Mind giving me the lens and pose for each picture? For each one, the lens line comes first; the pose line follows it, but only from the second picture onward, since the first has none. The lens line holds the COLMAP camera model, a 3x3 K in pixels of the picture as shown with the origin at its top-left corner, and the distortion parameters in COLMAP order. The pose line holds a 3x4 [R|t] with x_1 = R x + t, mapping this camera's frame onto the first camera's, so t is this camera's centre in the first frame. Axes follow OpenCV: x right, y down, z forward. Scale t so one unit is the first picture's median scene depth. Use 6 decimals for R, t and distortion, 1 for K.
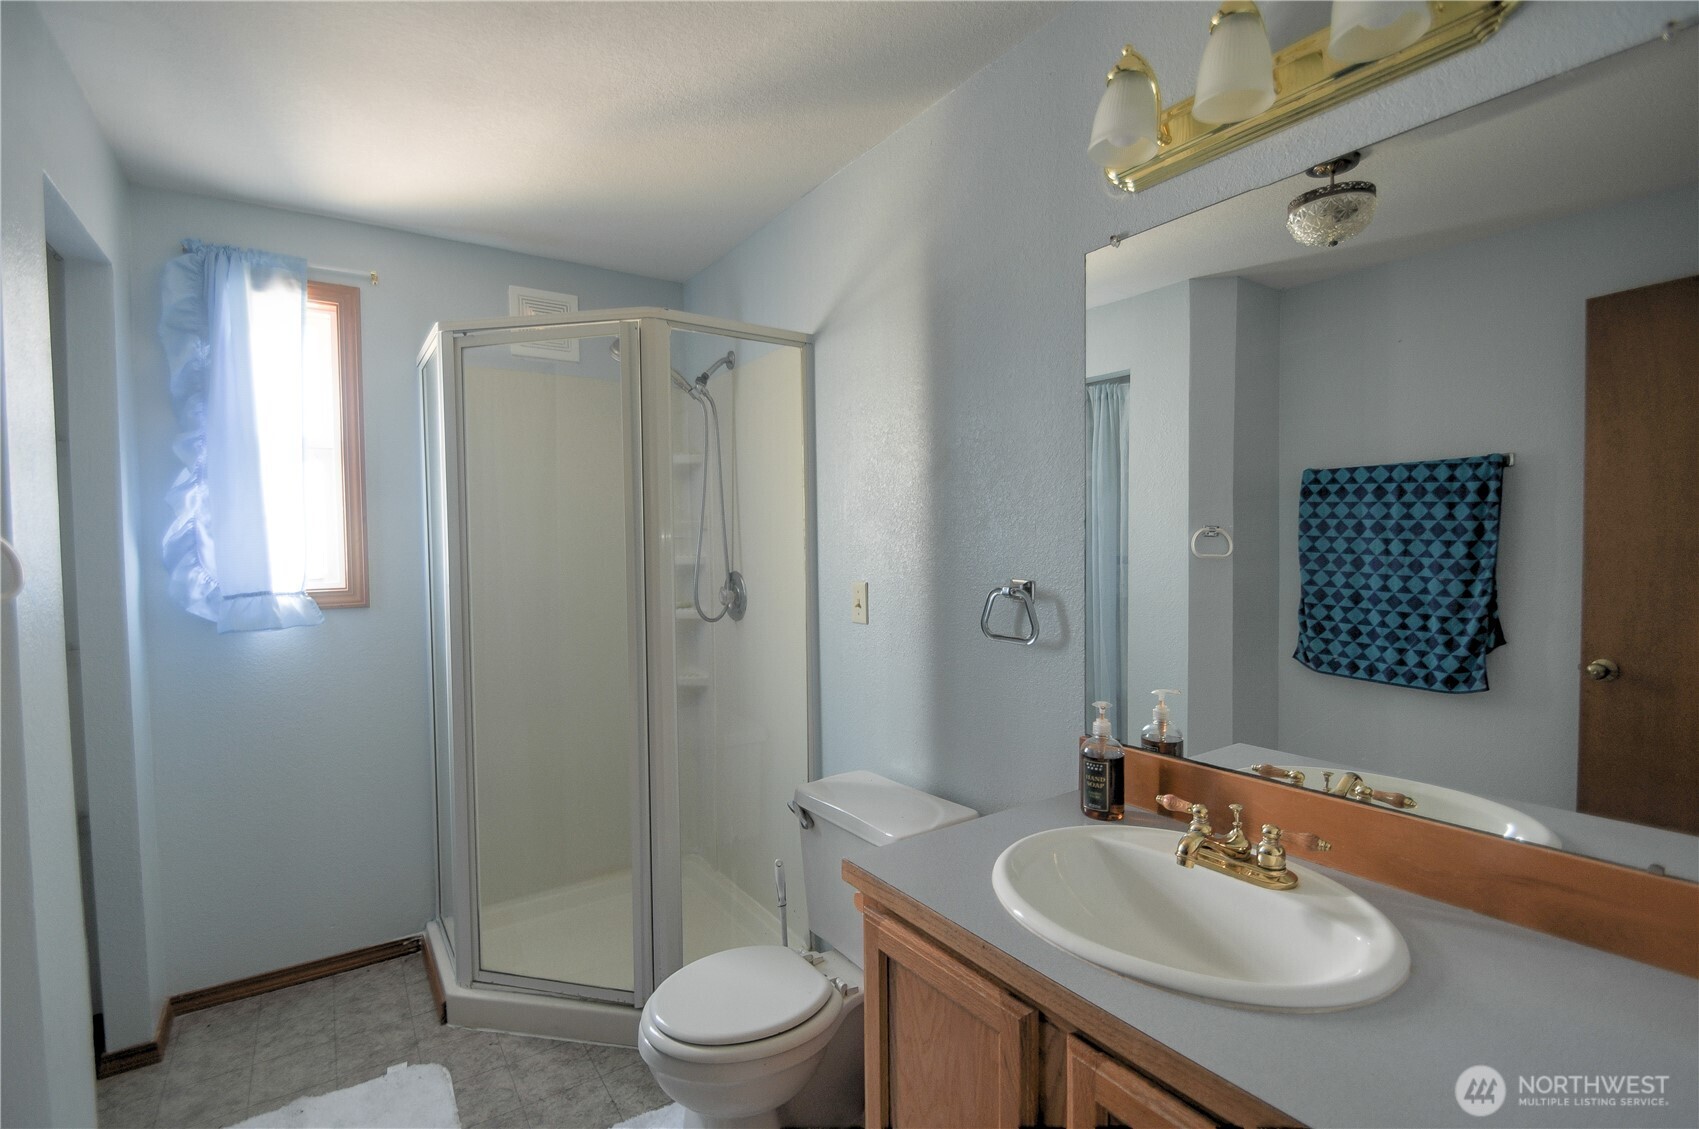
lens RADIAL K [[760.4, 0, 846.3], [0, 760.4, 580.5], [0, 0, 1]] dist [0.011527, -0.018426]
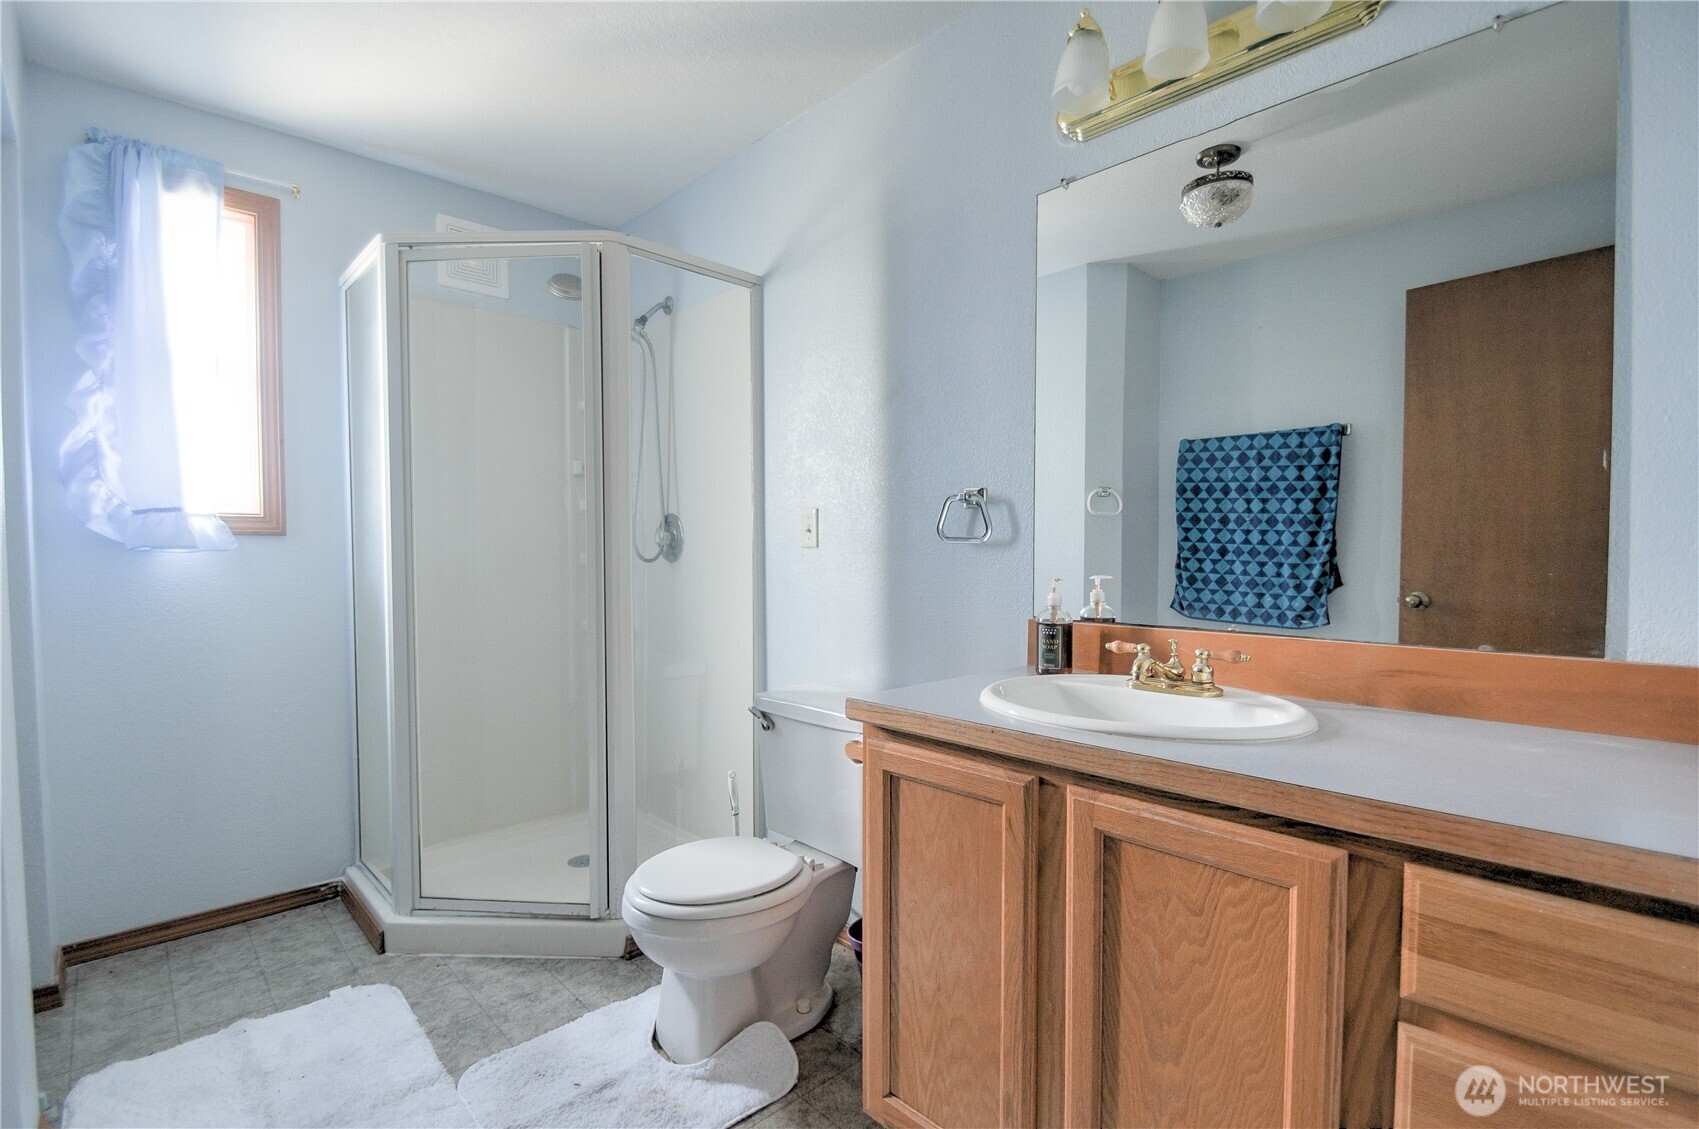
lens RADIAL K [[761.2, 0, 848.7], [0, 761.2, 581.7], [0, 0, 1]] dist [0.002545, -0.011772]
pose [[0.987451, 0.005923, 0.157817, -0.077030], [-0.006277, 0.999979, 0.001748, 0.082056], [-0.157804, -0.002716, 0.987467, -0.047027]]
